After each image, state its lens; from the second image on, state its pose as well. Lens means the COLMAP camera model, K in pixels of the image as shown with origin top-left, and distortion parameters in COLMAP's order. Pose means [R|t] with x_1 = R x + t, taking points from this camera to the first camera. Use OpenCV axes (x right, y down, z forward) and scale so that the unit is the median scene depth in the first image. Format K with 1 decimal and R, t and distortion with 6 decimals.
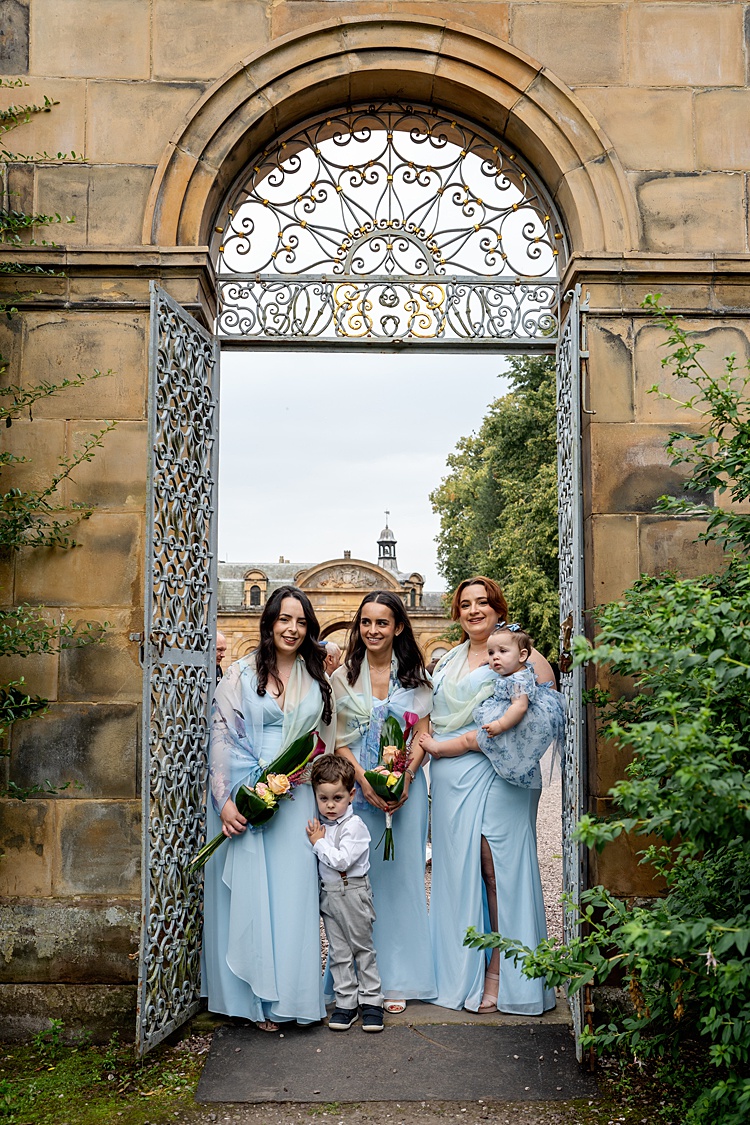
lens RADIAL K [[1111.6, 0, 368.7], [0, 1111.6, 564.3], [0, 0, 1]] dist [-0.006692, 0.000000]
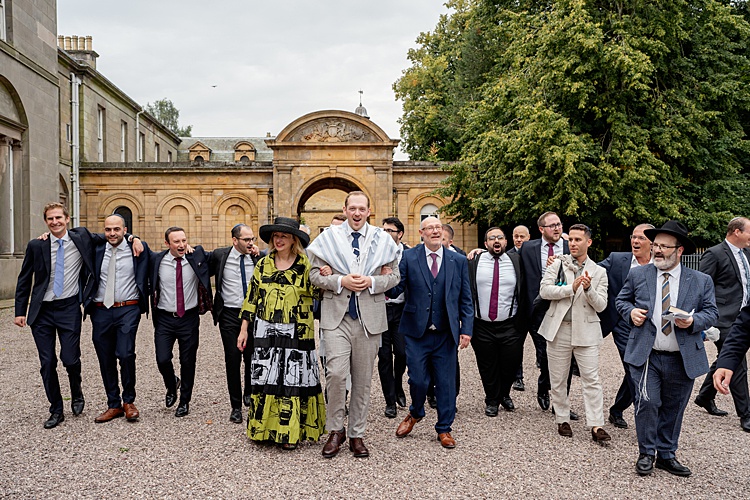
lens RADIAL K [[741.1, 0, 376.0], [0, 741.1, 248.0], [0, 0, 1]] dist [-0.006692, 0.000000]
pose [[0.998383, -0.014554, 0.054942, -0.018505], [0.008141, 0.993310, 0.115188, 0.038592], [-0.056251, -0.114555, 0.991823, 0.358587]]
